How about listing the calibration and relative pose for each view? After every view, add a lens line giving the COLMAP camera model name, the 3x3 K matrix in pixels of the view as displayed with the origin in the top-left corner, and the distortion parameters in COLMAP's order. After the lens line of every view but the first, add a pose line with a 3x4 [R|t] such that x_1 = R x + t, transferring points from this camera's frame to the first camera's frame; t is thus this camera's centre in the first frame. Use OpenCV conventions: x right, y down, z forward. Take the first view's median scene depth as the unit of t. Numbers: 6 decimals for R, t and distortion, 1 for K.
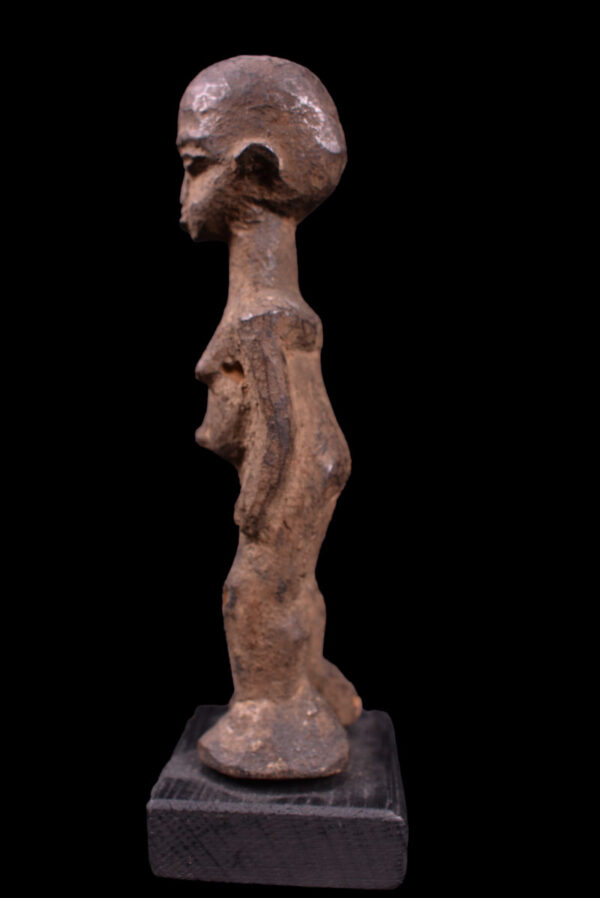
lens RADIAL K [[844.2, 0, 300.0], [0, 844.2, 449.0], [0, 0, 1]] dist [-0.094431, 0.004634]
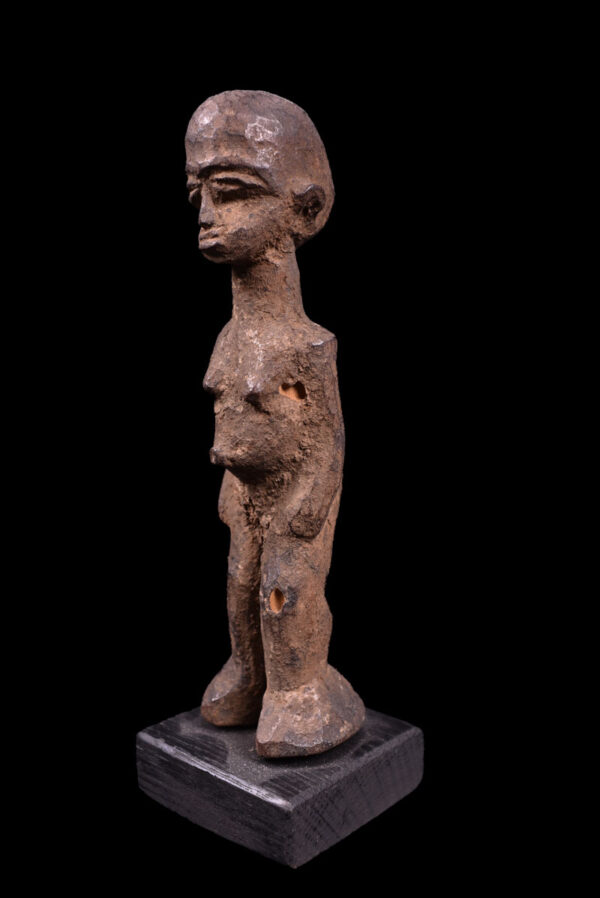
lens RADIAL K [[844.2, 0, 300.0], [0, 844.2, 449.0], [0, 0, 1]] dist [-0.094431, 0.004634]
pose [[0.614947, -0.104215, 0.781652, -0.938863], [0.079551, 0.994371, 0.069991, -0.093764], [-0.784546, 0.019140, 0.619776, 0.321043]]
